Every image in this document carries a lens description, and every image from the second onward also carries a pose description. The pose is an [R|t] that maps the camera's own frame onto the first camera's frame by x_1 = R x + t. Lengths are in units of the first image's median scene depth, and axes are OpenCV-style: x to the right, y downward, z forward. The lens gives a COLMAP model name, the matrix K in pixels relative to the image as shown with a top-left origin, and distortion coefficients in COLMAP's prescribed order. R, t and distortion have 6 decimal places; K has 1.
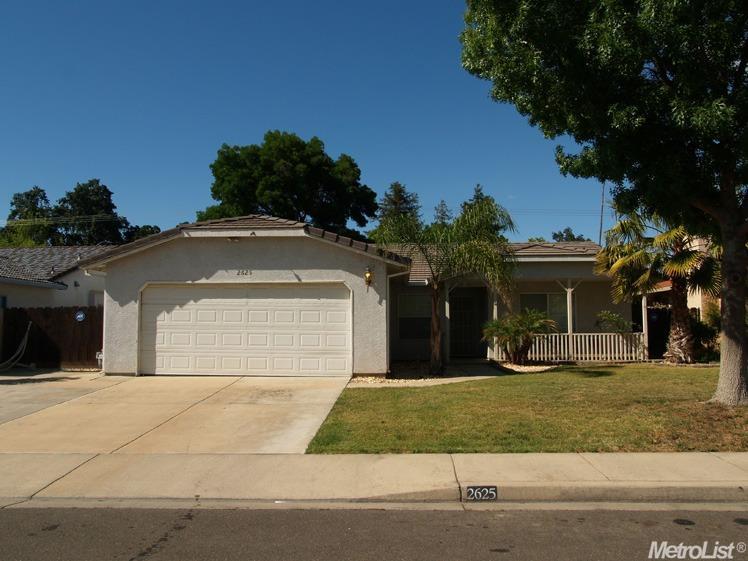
lens RADIAL K [[665.3, 0, 373.8], [0, 665.3, 278.8], [0, 0, 1]] dist [0.020372, -0.001413]
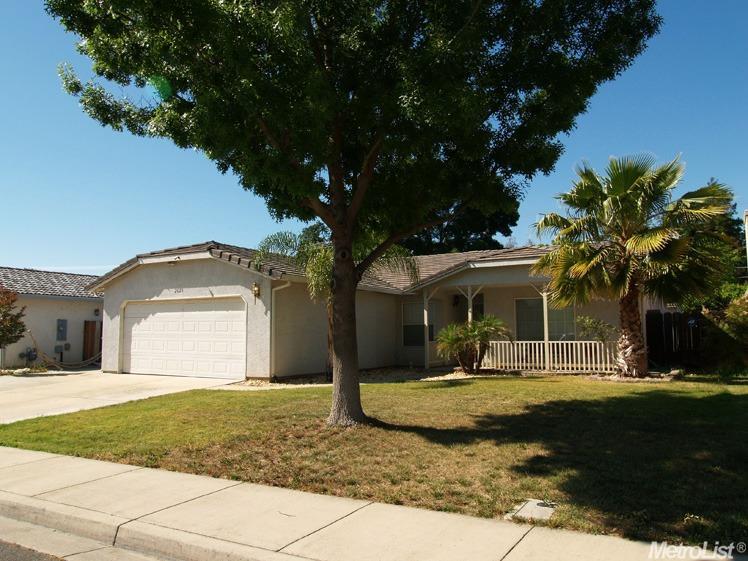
lens RADIAL K [[599.9, 0, 374.1], [0, 599.9, 282.0], [0, 0, 1]] dist [0.016783, 0.004906]
pose [[0.887495, -0.041481, -0.458946, 0.620472], [0.036639, 0.999139, -0.019454, 0.009385], [0.459358, 0.000450, 0.888251, 0.192464]]
